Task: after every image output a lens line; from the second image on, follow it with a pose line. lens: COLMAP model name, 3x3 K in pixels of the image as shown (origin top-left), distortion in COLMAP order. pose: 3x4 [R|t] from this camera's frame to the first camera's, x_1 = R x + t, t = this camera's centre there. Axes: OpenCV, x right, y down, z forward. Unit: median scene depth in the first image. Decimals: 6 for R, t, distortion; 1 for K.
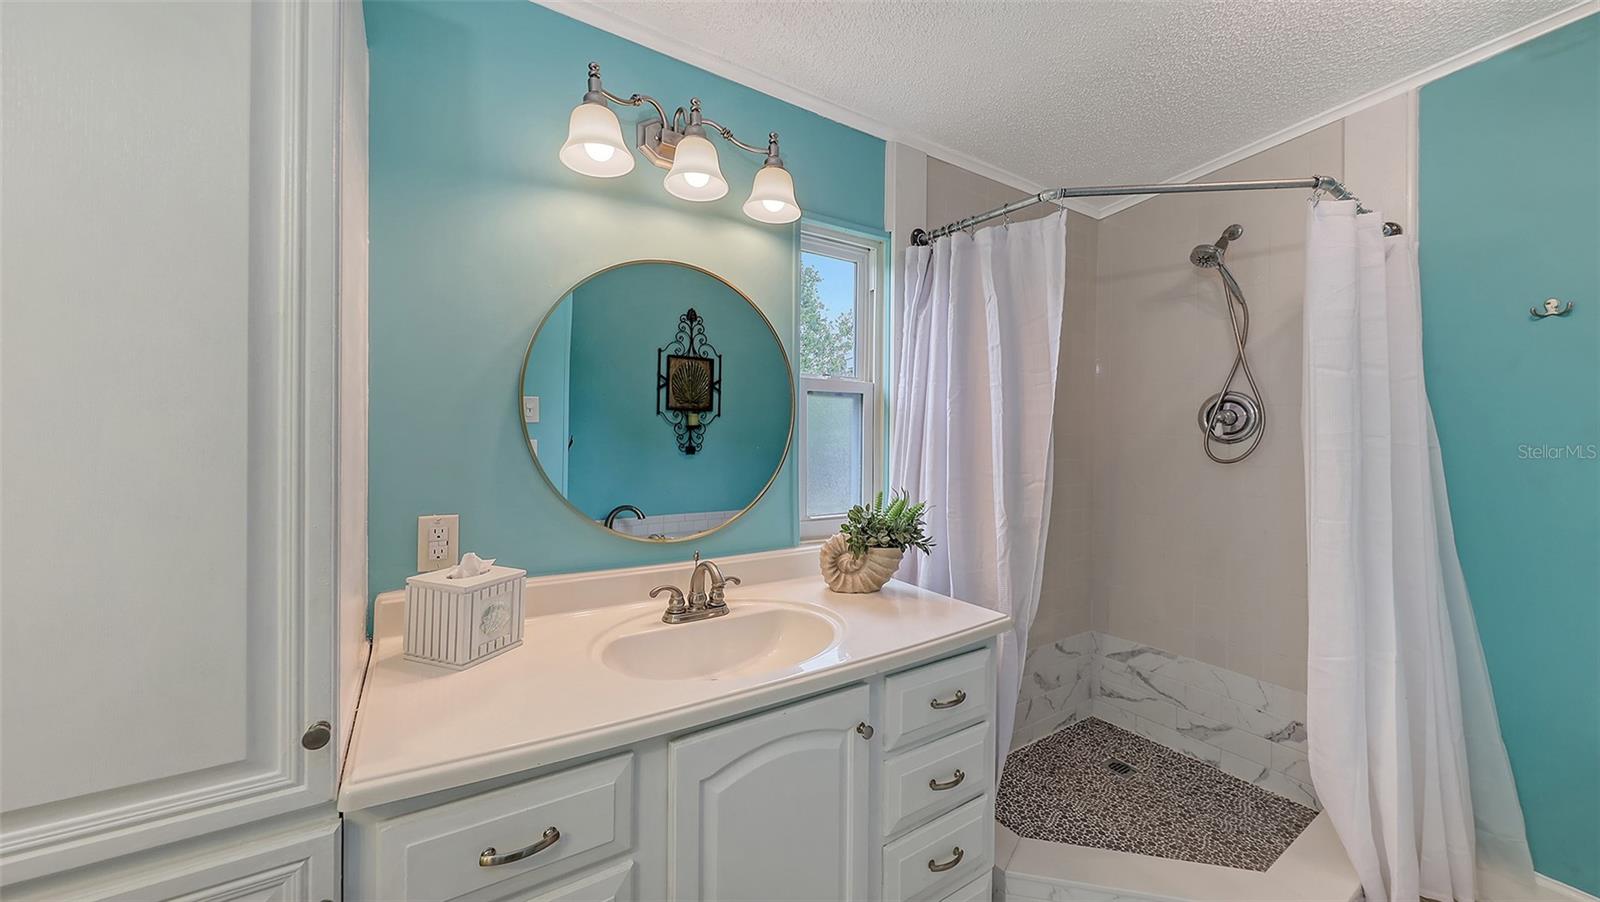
lens RADIAL K [[568.2, 0, 782.4], [0, 568.2, 434.4], [0, 0, 1]] dist [-0.000617, -0.000019]
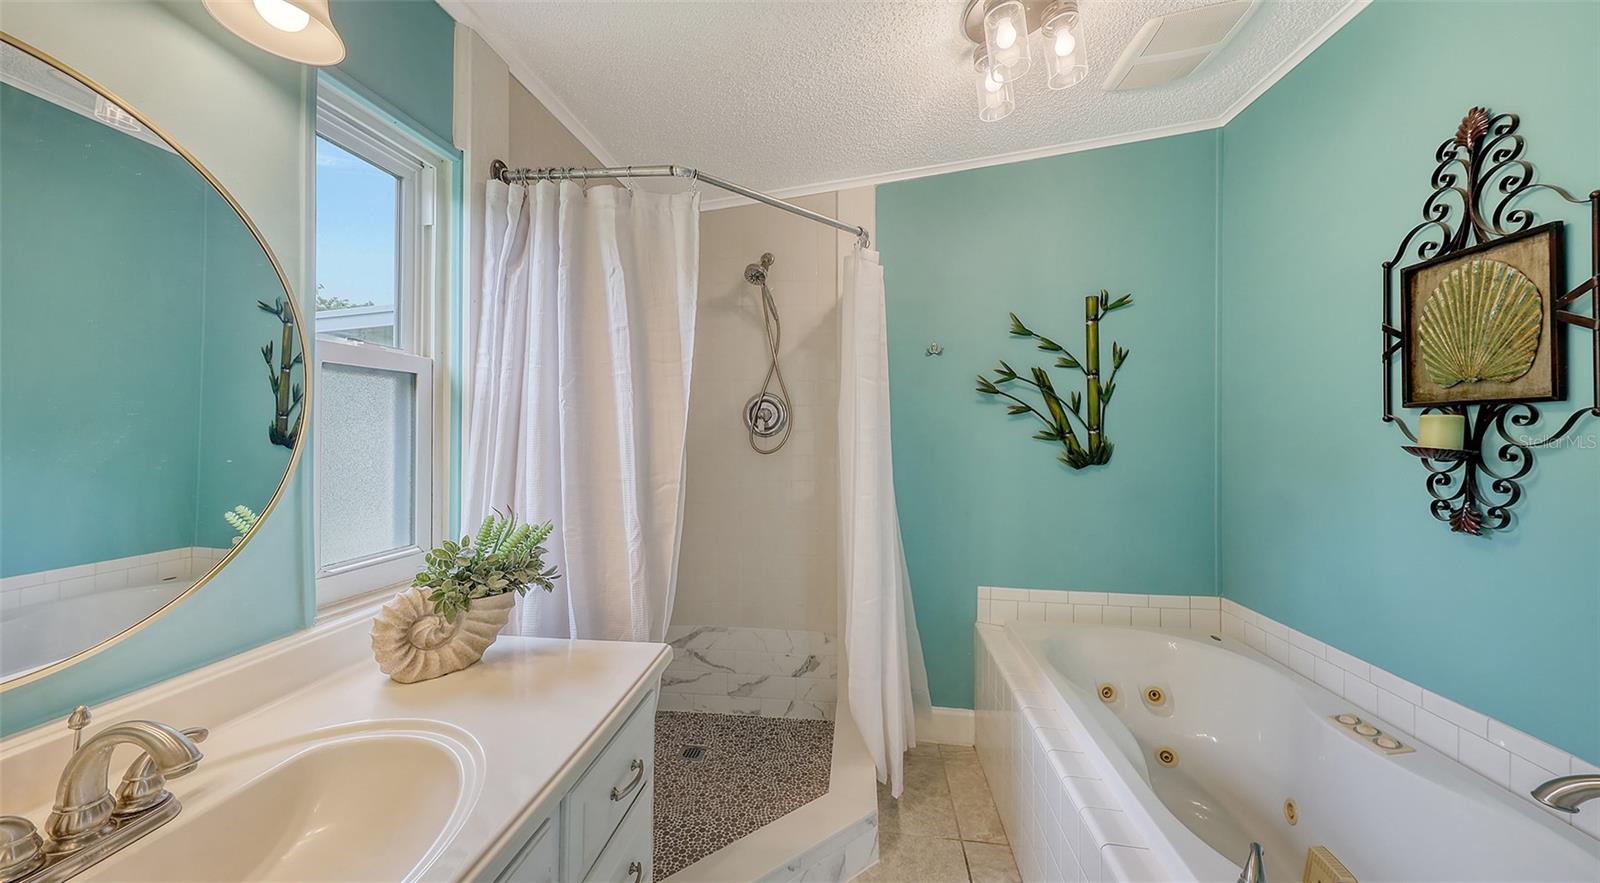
lens RADIAL K [[571.8, 0, 795.8], [0, 571.8, 424.4], [0, 0, 1]] dist [-0.000477, -0.000212]
pose [[0.630185, -0.000285, 0.776445, -0.119540], [0.005692, 0.999975, -0.004253, -0.005101], [-0.776424, 0.007099, 0.630171, 0.245392]]
